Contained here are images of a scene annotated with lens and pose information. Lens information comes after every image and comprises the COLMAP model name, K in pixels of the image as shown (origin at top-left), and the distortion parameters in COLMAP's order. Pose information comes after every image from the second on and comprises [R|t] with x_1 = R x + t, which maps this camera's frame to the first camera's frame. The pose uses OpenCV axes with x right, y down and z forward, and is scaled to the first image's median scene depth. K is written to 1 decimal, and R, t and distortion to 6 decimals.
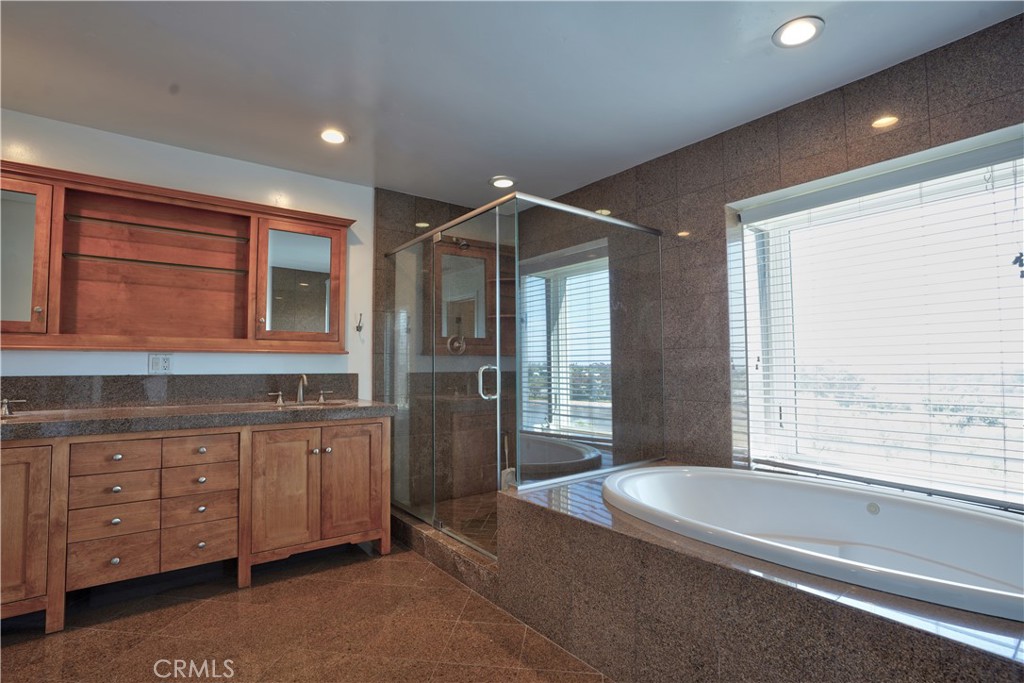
lens RADIAL K [[475.0, 0, 509.9], [0, 475.0, 342.8], [0, 0, 1]] dist [-0.041443, 0.008863]
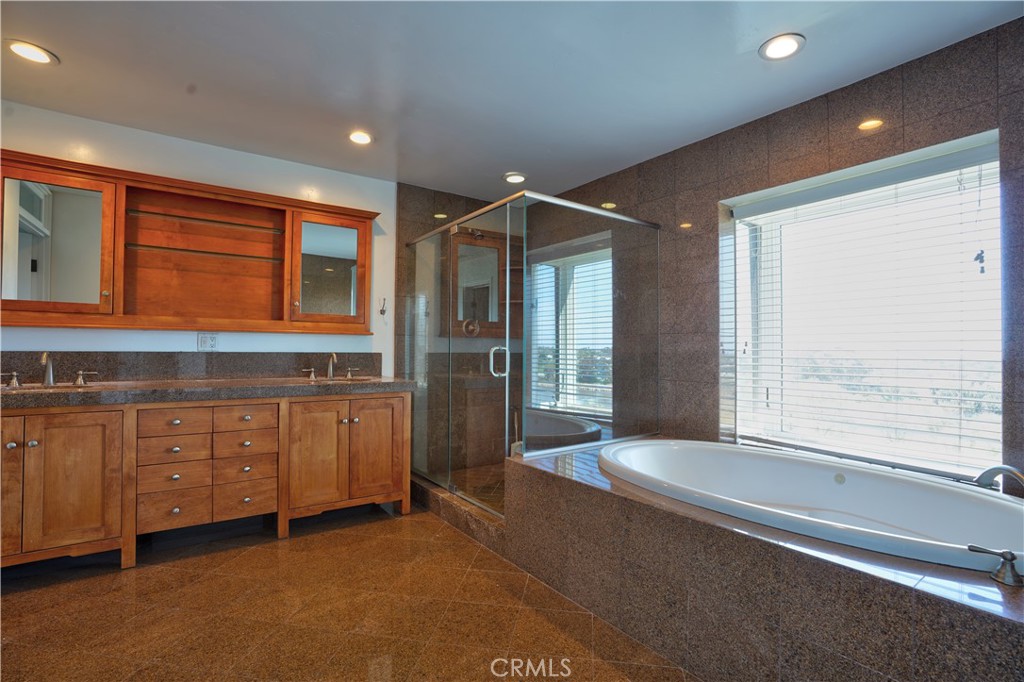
lens RADIAL K [[475.0, 0, 512.9], [0, 475.0, 338.0], [0, 0, 1]] dist [-0.041443, 0.008863]
pose [[0.999538, 0.011318, -0.028198, 0.018840], [-0.010620, 0.999636, 0.024798, -0.000703], [0.028469, -0.024488, 0.999295, -0.113227]]
